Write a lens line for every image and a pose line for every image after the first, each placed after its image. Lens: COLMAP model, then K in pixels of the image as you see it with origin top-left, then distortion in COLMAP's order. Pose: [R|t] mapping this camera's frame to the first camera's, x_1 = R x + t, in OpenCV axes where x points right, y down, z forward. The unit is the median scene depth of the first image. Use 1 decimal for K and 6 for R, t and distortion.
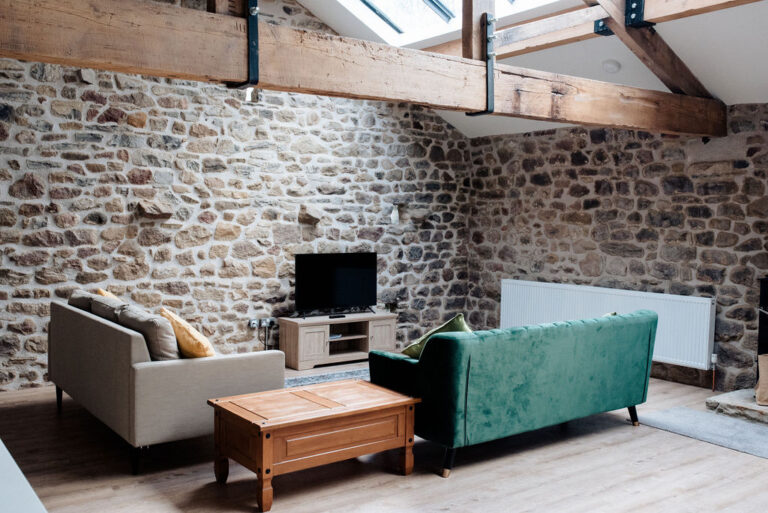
lens RADIAL K [[734.2, 0, 383.0], [0, 734.2, 236.4], [0, 0, 1]] dist [-0.066833, 0.116223]
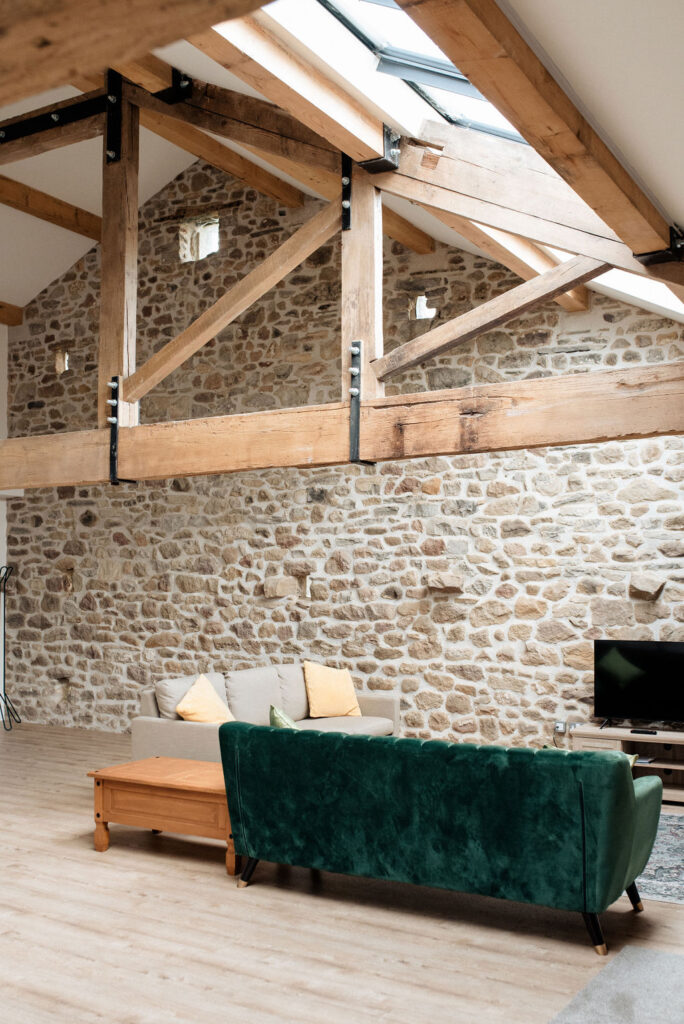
lens RADIAL K [[1022.2, 0, 342.0], [0, 1022.2, 512.0], [0, 0, 1]] dist [-0.084291, 0.138163]
pose [[0.394686, -0.074410, -0.915798, 0.794963], [-0.018473, 0.995871, -0.088878, -0.009282], [0.918630, 0.051997, 0.391682, 0.377346]]
